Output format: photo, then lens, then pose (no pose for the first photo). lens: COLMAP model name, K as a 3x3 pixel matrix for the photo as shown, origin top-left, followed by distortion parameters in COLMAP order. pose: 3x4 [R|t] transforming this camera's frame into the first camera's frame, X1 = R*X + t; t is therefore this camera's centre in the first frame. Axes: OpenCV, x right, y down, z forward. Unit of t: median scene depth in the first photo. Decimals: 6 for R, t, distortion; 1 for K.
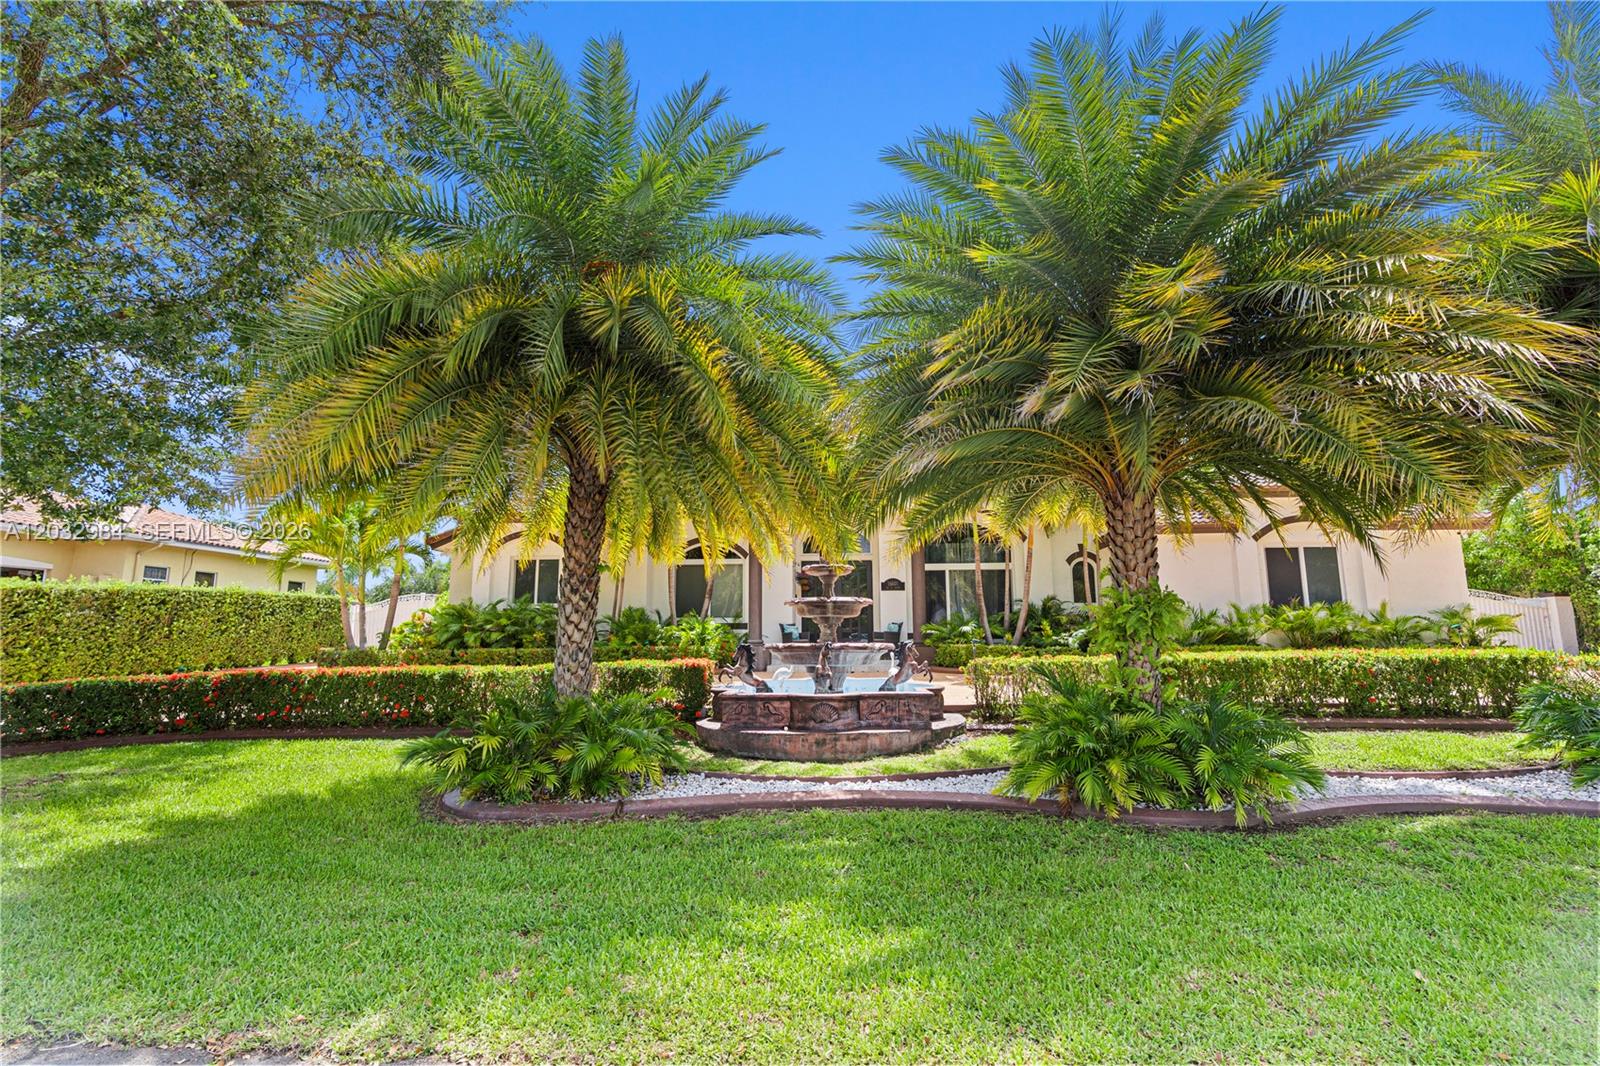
lens RADIAL K [[751.0, 0, 800.0], [0, 751.0, 533.0], [0, 0, 1]] dist [-0.003354, -0.000704]
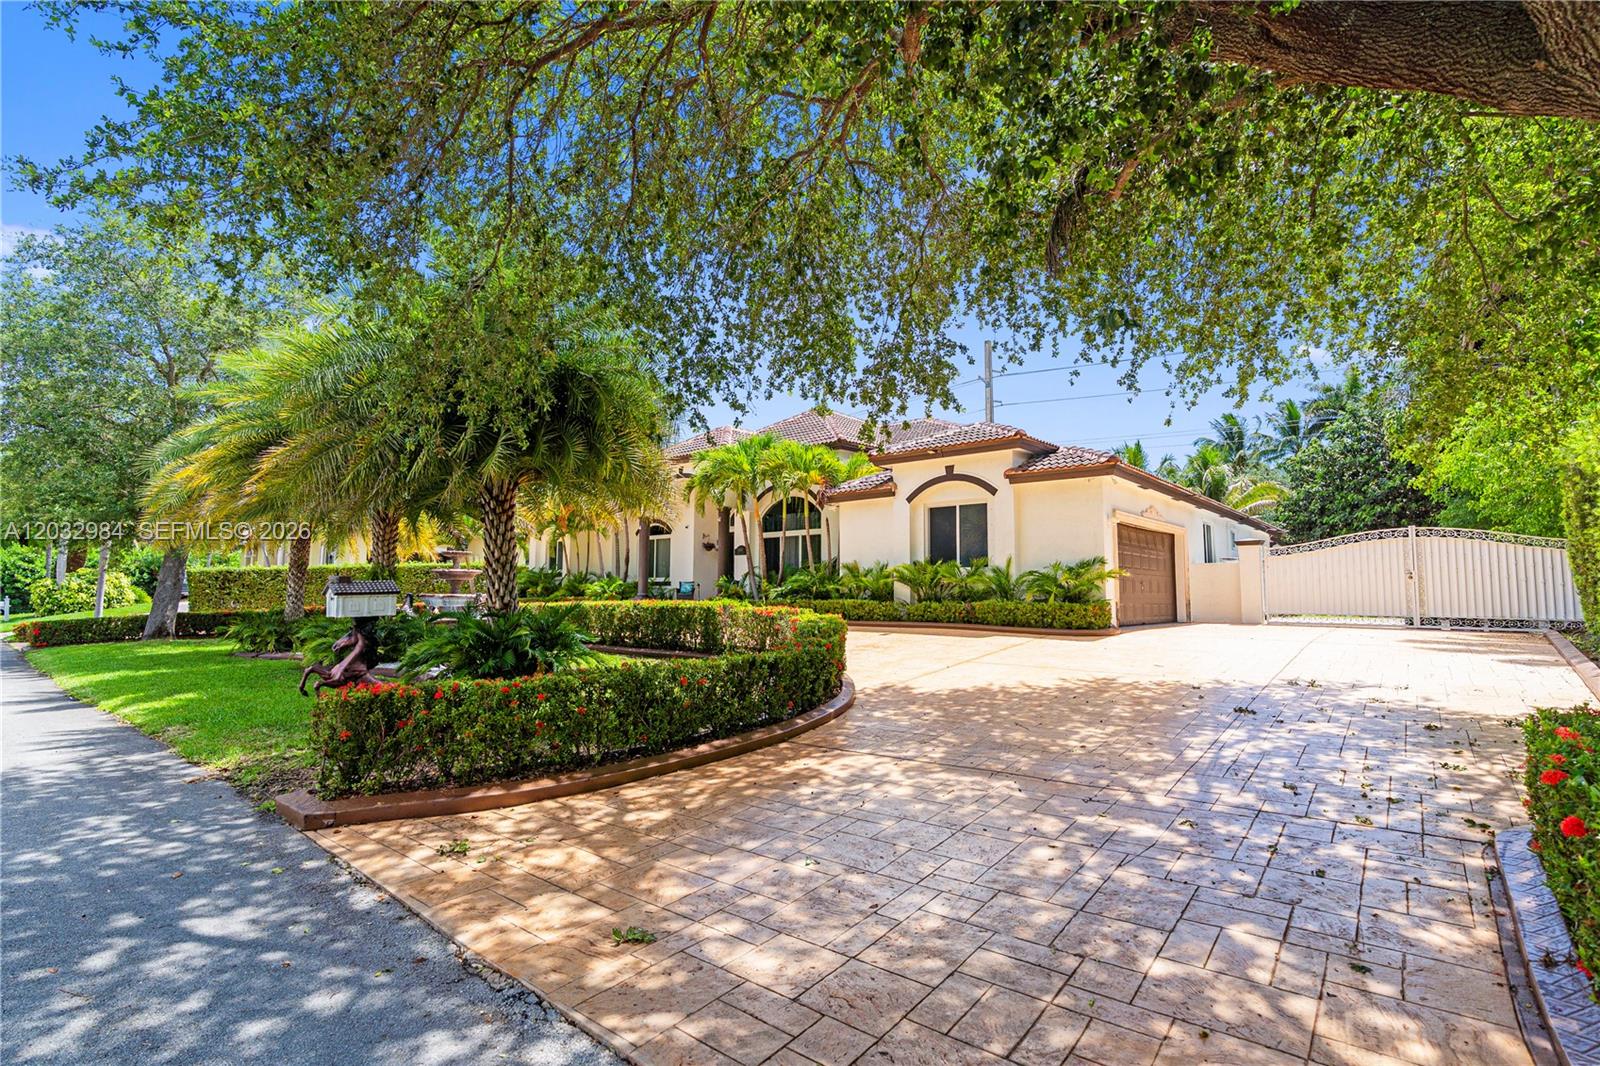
lens RADIAL K [[751.0, 0, 800.0], [0, 751.0, 533.0], [0, 0, 1]] dist [-0.003354, -0.000704]
pose [[0.802299, -0.042101, -0.595436, 0.942525], [0.081277, 0.995925, 0.039096, -0.000378], [0.591363, -0.079761, 0.802451, 0.068009]]
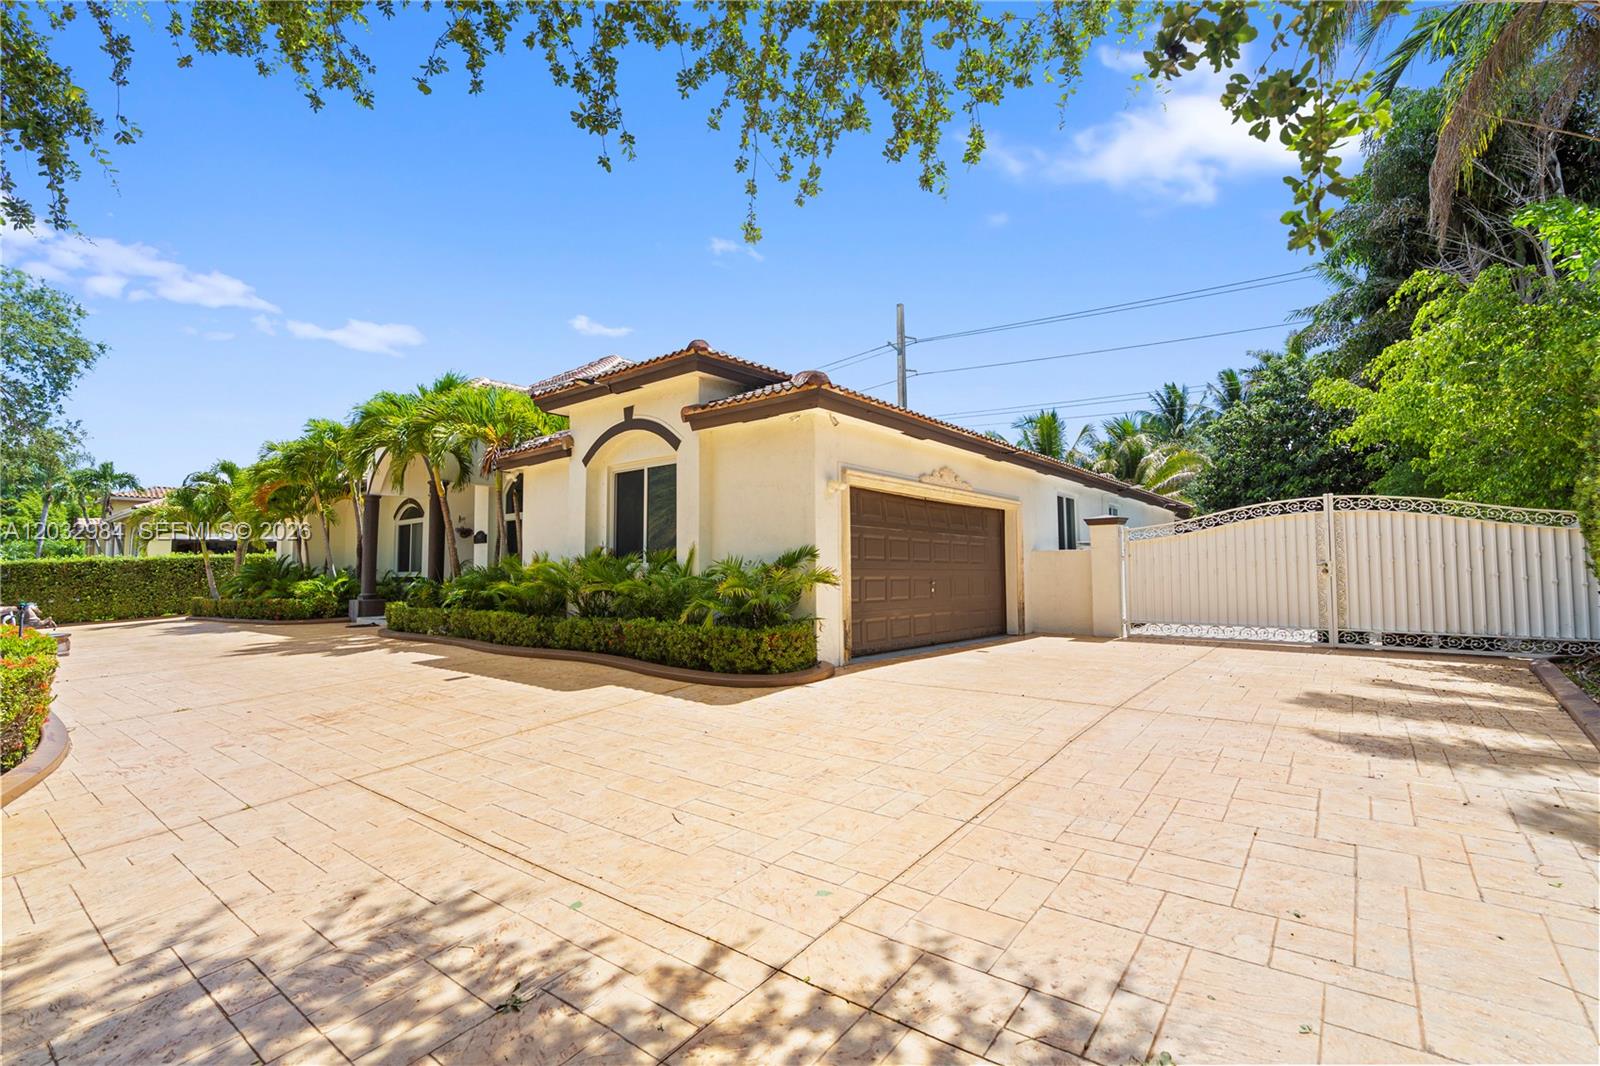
lens RADIAL K [[724.7, 0, 800.0], [0, 724.7, 533.0], [0, 0, 1]] dist [-0.001682, 0.000074]
pose [[0.818833, -0.035828, -0.572912, 0.979362], [0.088816, 0.993939, 0.064781, 0.039876], [0.567119, -0.103929, 0.817052, 0.484445]]
